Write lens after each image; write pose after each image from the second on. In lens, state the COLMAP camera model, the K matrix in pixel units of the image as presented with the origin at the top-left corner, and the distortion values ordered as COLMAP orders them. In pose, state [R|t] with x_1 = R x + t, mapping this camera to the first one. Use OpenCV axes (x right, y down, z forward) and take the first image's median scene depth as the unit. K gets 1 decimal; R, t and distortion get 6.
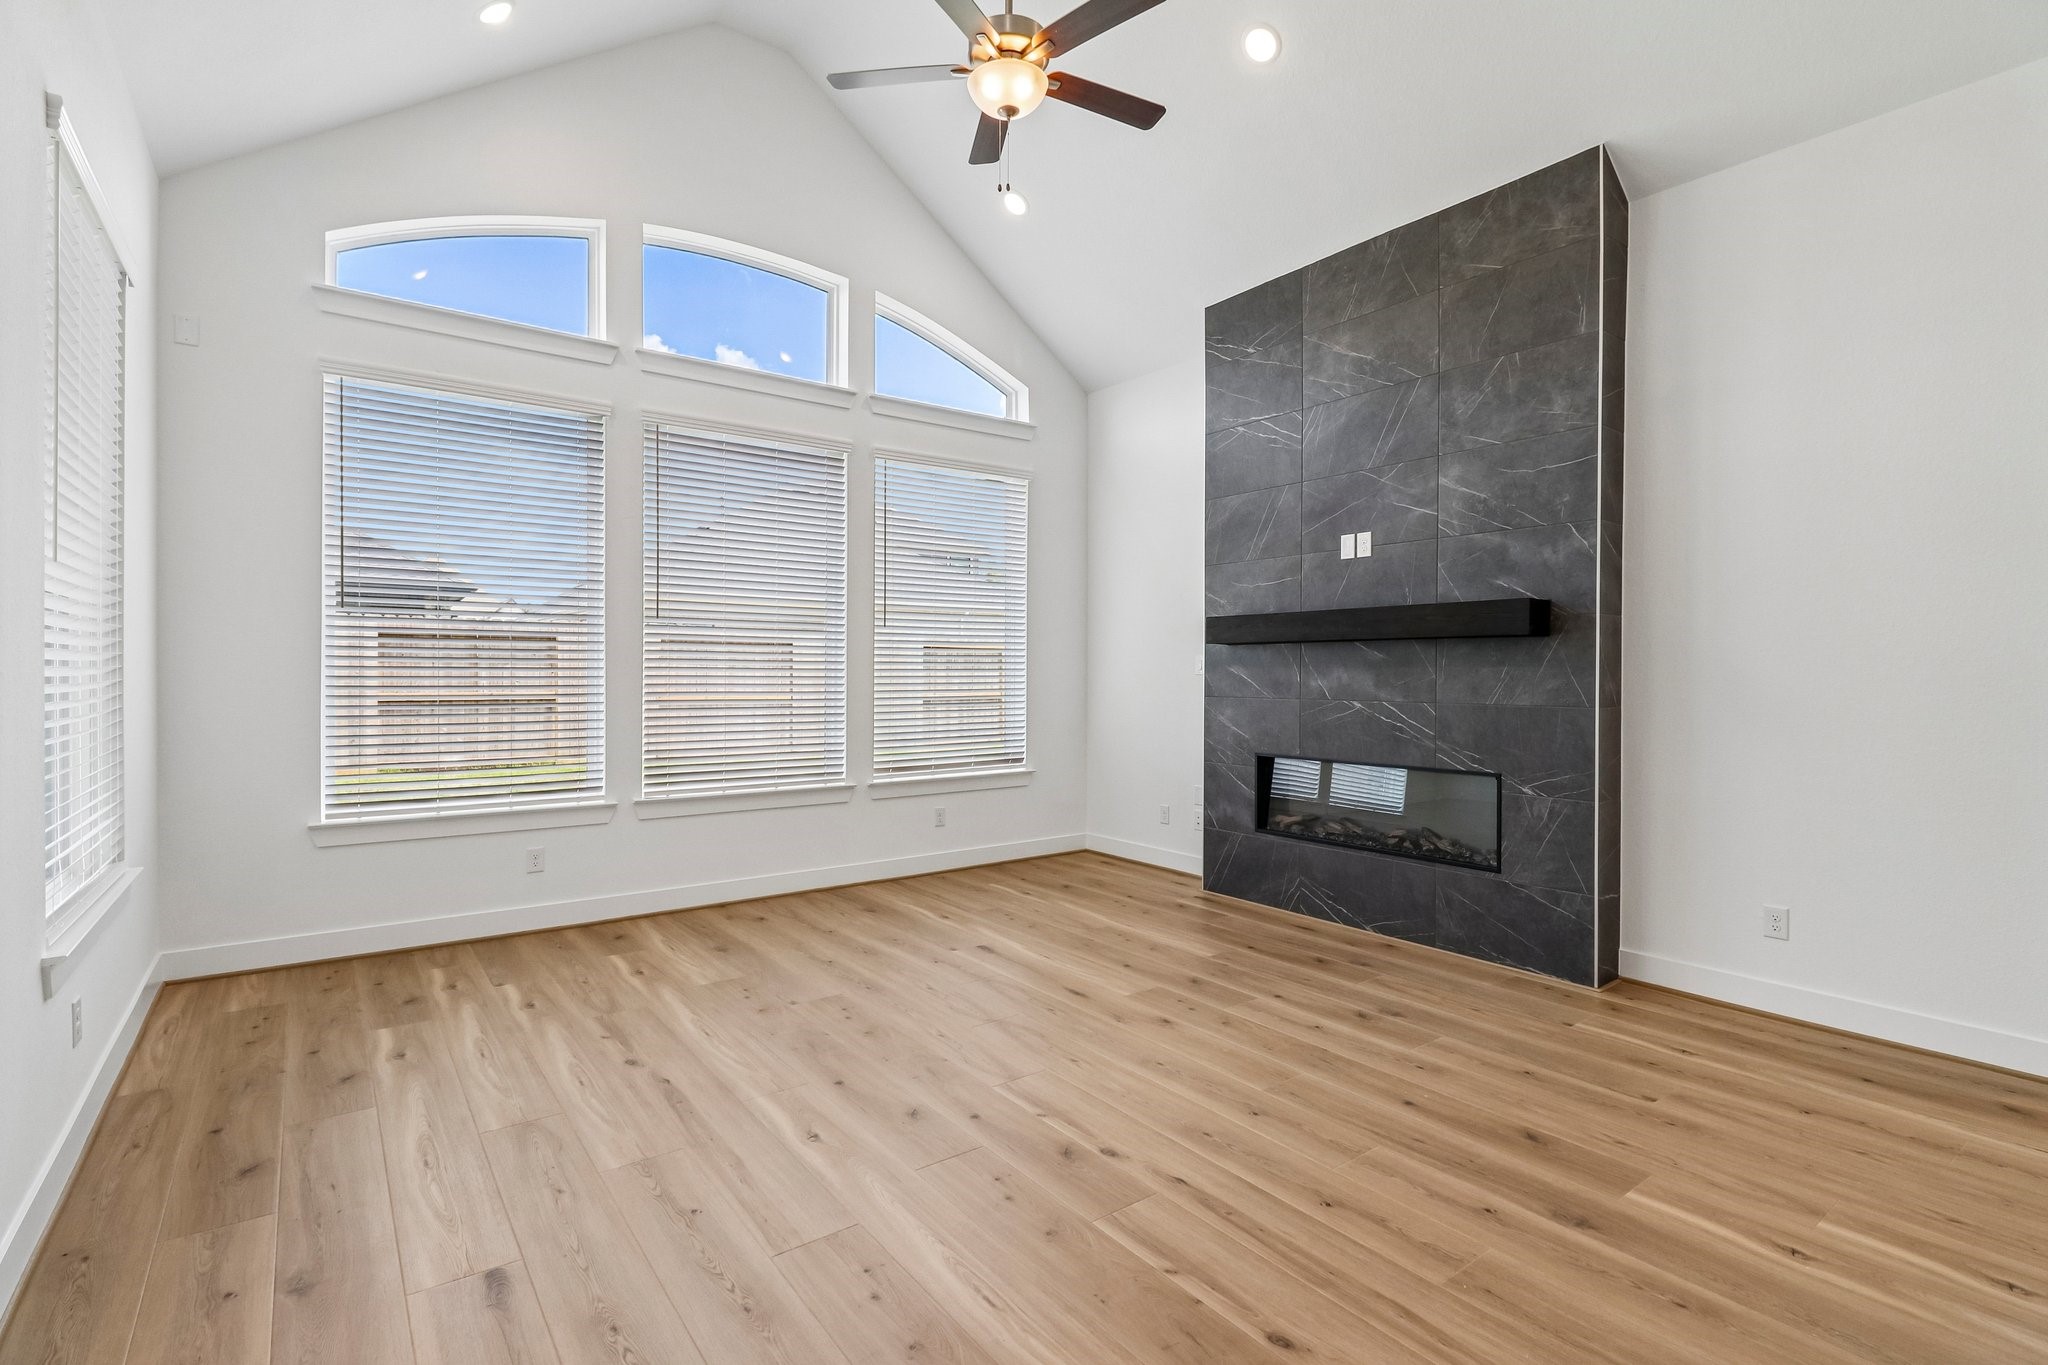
lens RADIAL K [[956.8, 0, 1023.8], [0, 956.8, 669.3], [0, 0, 1]] dist [0.004582, -0.003064]
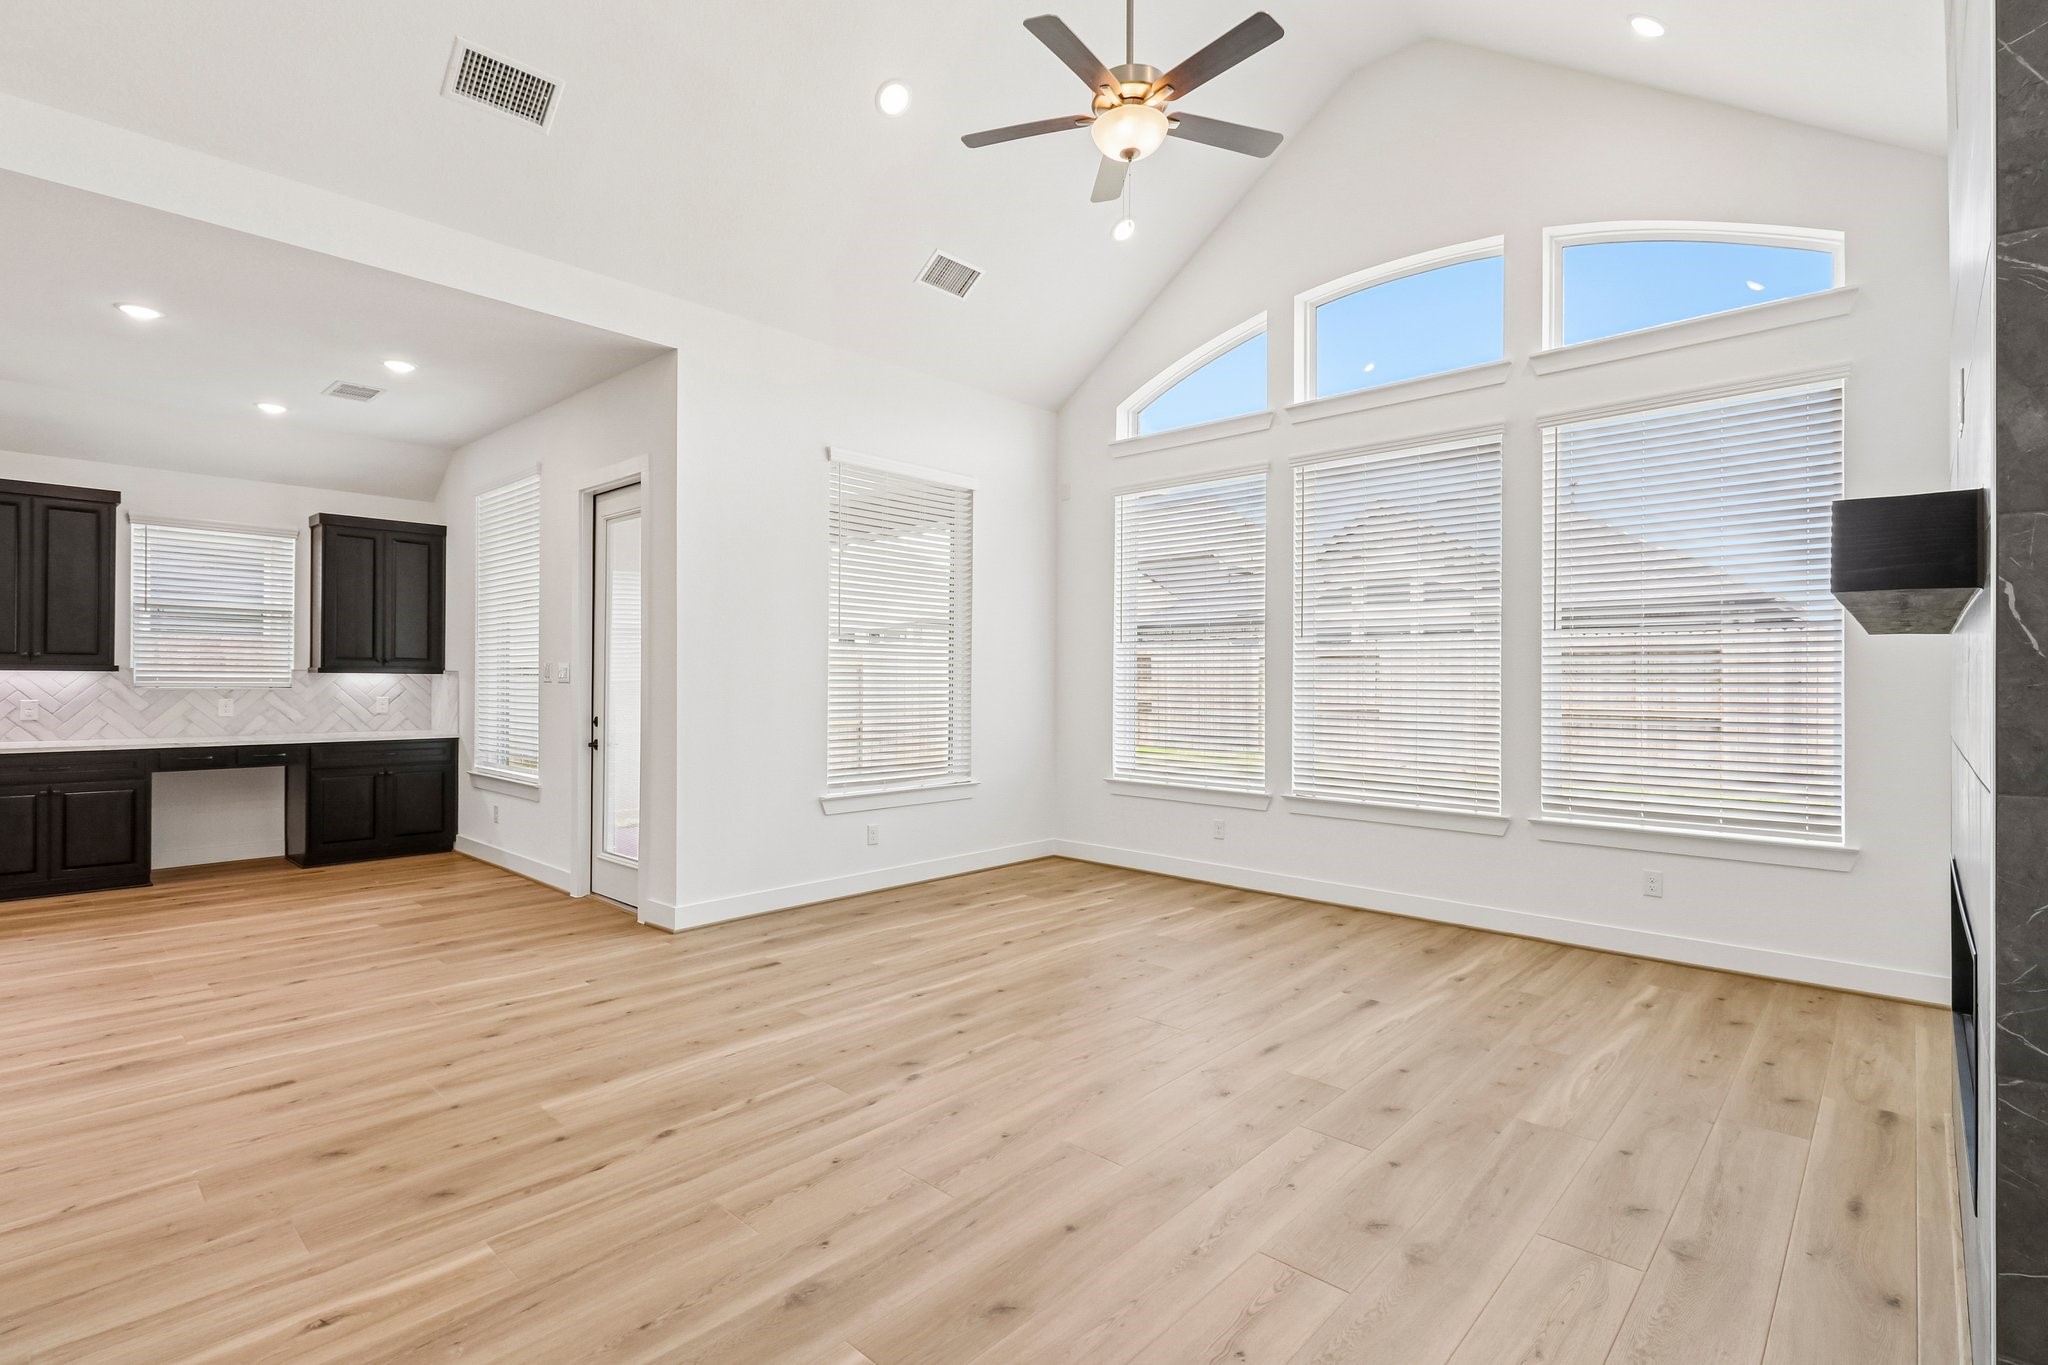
lens RADIAL K [[956.8, 0, 1024.4], [0, 956.8, 683.2], [0, 0, 1]] dist [0.004582, -0.003064]
pose [[0.188294, 0.002111, -0.982110, 0.696634], [-0.004144, 0.999990, 0.001355, -0.000194], [0.982104, 0.003814, 0.188301, 0.481748]]
